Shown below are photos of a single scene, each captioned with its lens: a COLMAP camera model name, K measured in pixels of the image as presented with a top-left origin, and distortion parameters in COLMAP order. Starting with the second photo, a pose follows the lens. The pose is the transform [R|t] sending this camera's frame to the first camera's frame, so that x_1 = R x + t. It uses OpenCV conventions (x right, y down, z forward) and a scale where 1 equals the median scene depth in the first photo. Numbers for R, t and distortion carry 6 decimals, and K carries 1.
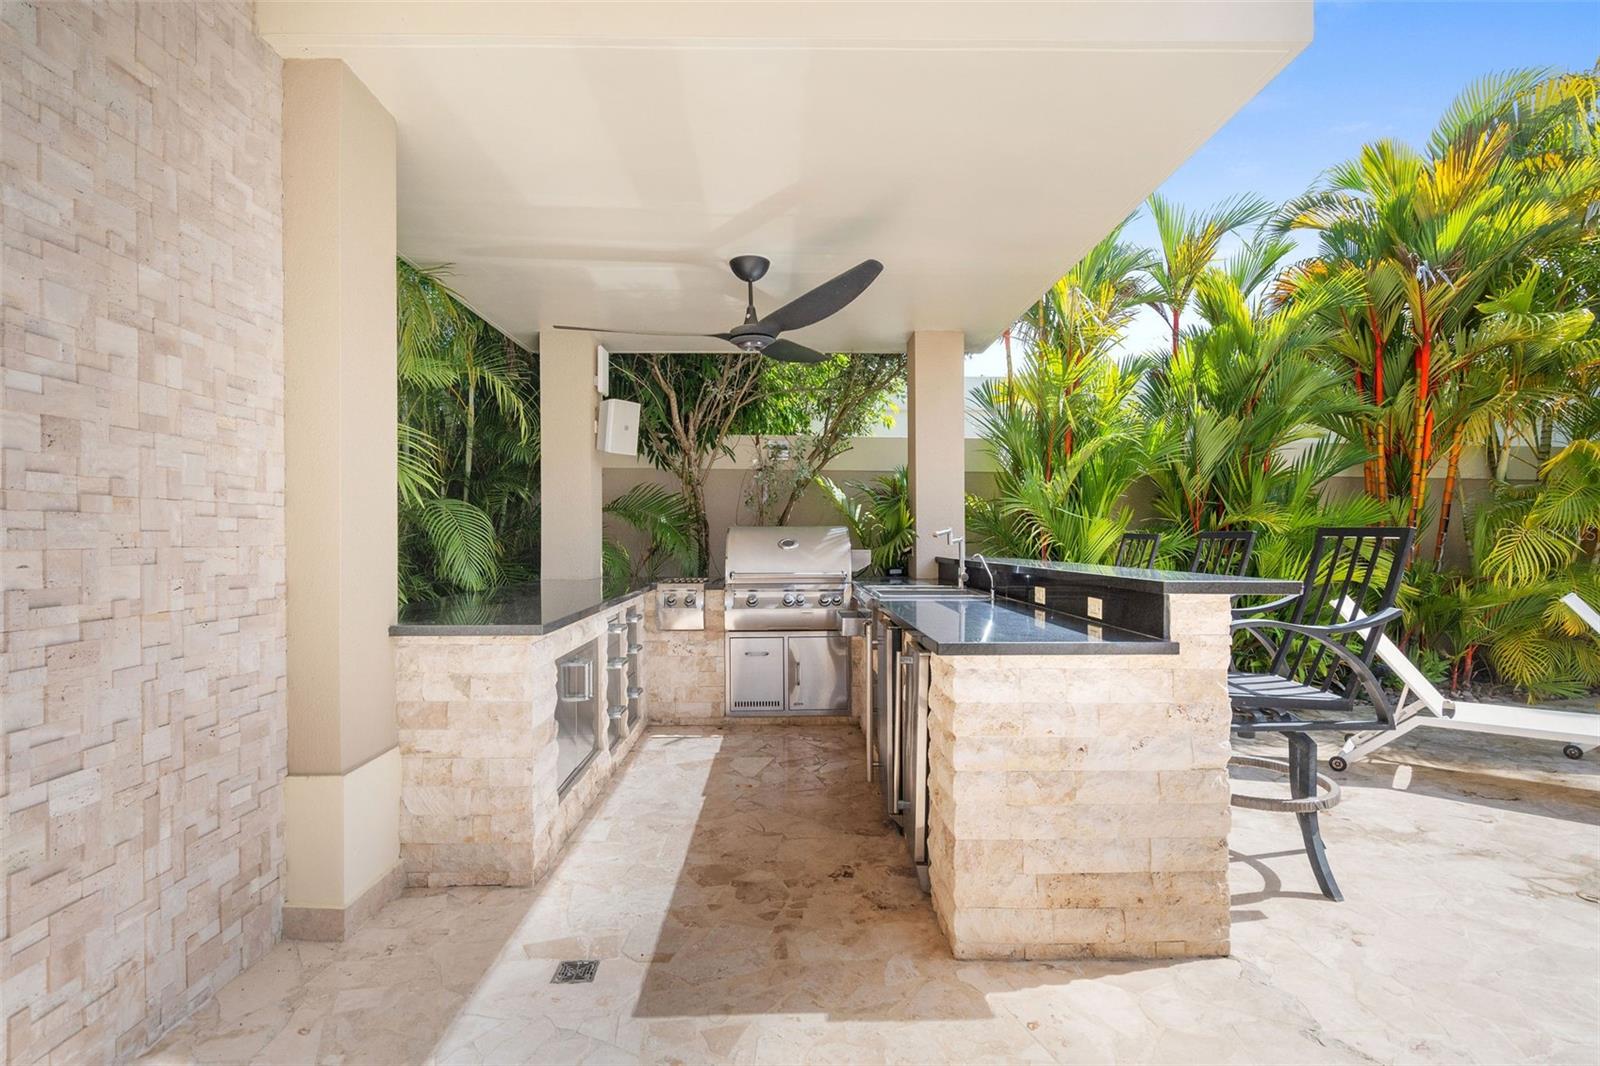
lens RADIAL K [[765.5, 0, 800.0], [0, 765.5, 533.0], [0, 0, 1]] dist [0.002055, 0.000507]
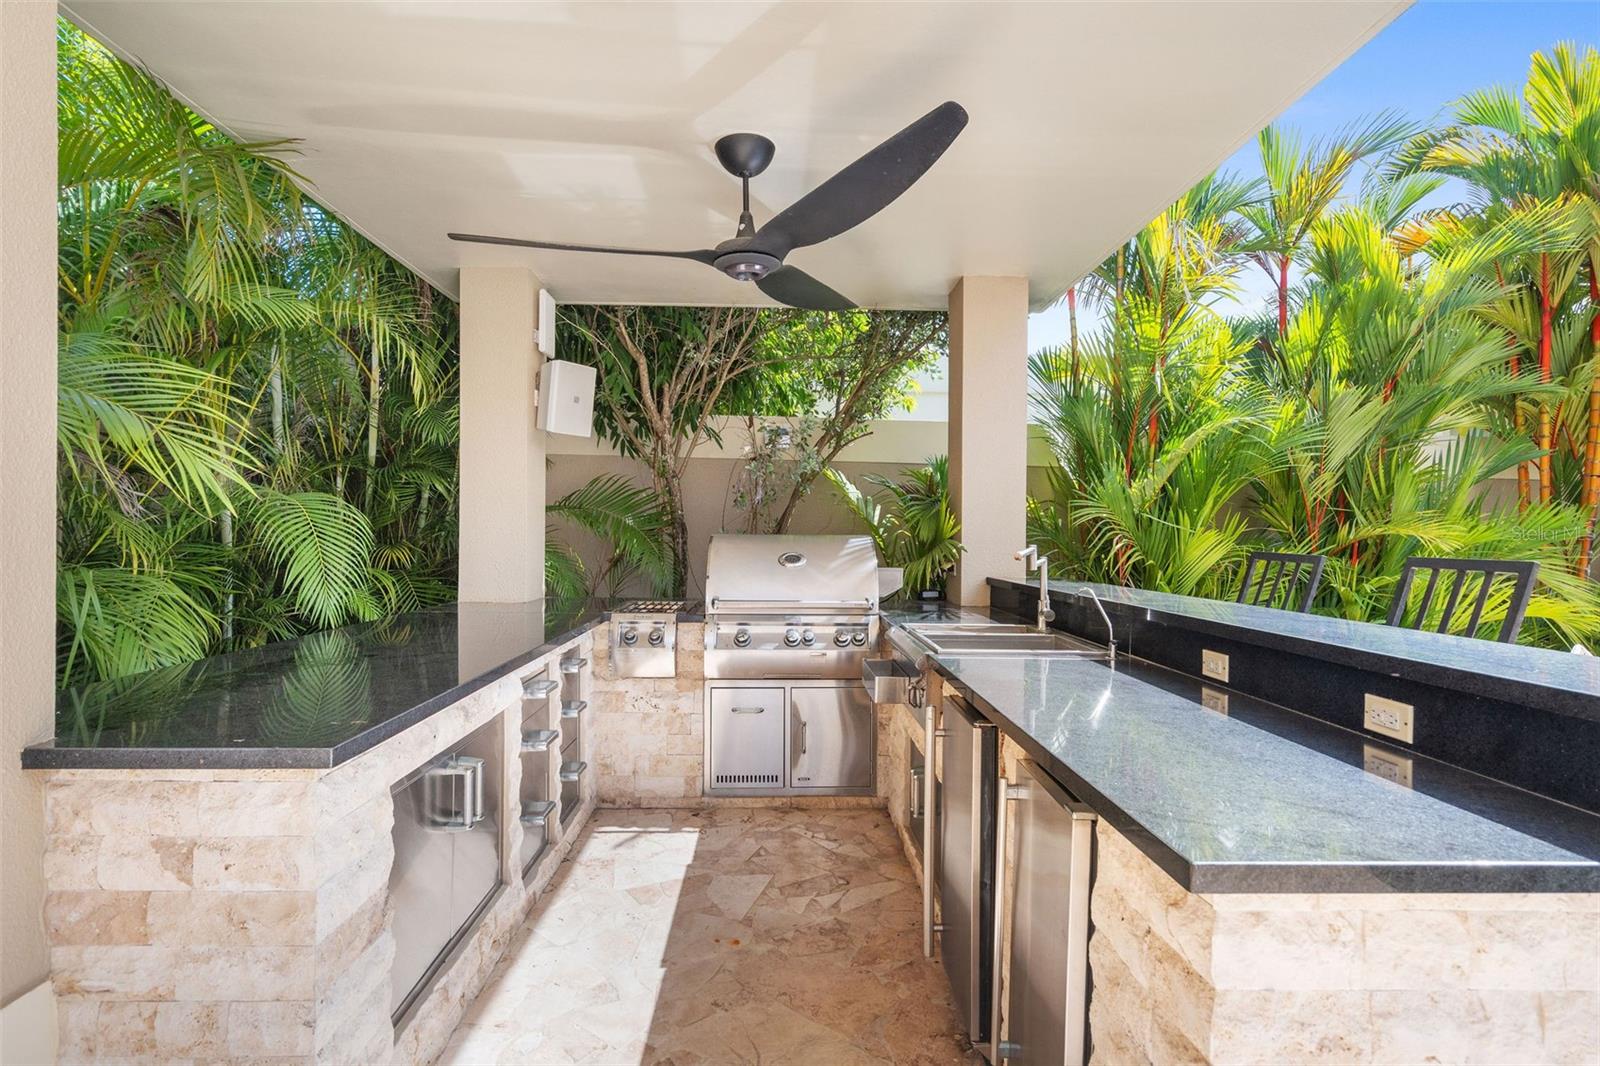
lens RADIAL K [[765.5, 0, 800.0], [0, 765.5, 533.0], [0, 0, 1]] dist [0.002055, 0.000507]
pose [[0.999822, 0.012438, 0.014192, -0.018009], [-0.012543, 0.999895, 0.007325, -0.015997], [-0.014099, -0.007501, 0.999872, 0.256616]]
